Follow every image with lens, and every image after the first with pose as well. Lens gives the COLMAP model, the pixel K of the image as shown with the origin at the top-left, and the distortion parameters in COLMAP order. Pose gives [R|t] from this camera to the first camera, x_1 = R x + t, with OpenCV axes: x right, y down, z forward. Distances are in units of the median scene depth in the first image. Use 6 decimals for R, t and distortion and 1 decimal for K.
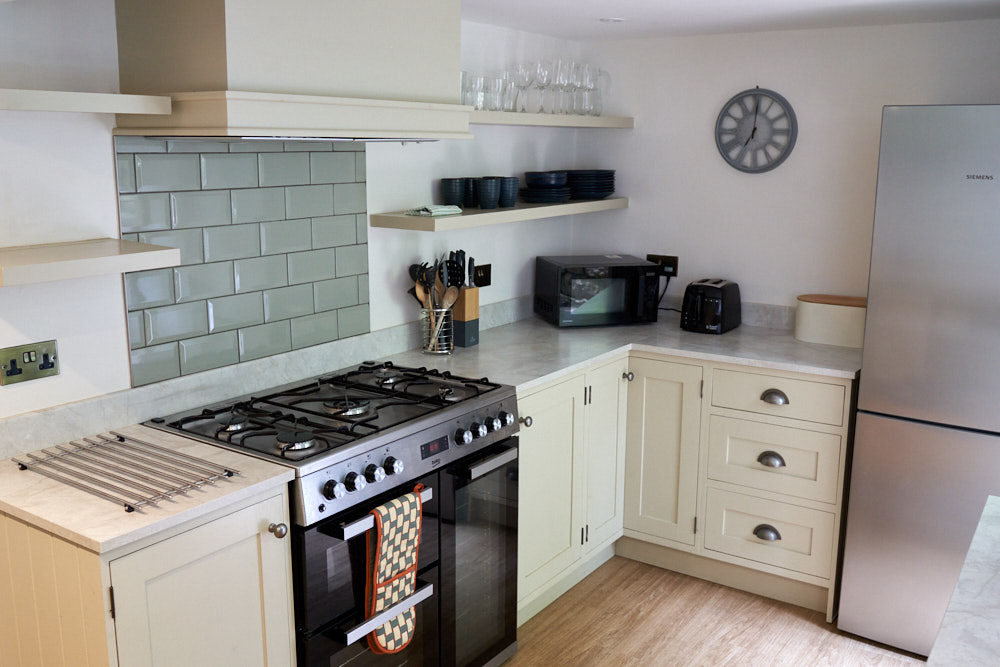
lens RADIAL K [[936.0, 0, 497.1], [0, 936.0, 328.0], [0, 0, 1]] dist [-0.044257, 0.000000]
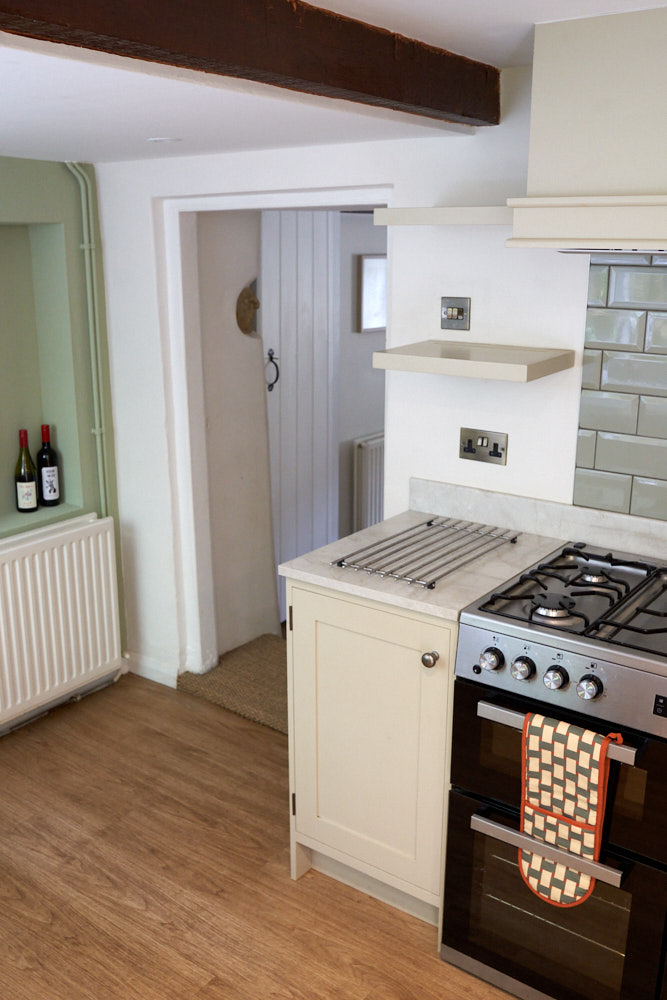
lens RADIAL K [[936.0, 0, 331.3], [0, 936.0, 506.8], [0, 0, 1]] dist [-0.044257, 0.000000]
pose [[-0.032219, 0.269105, -0.962572, 0.591002], [-0.192994, 0.943272, 0.270169, -0.157126], [0.980671, 0.194475, 0.021545, 0.751859]]
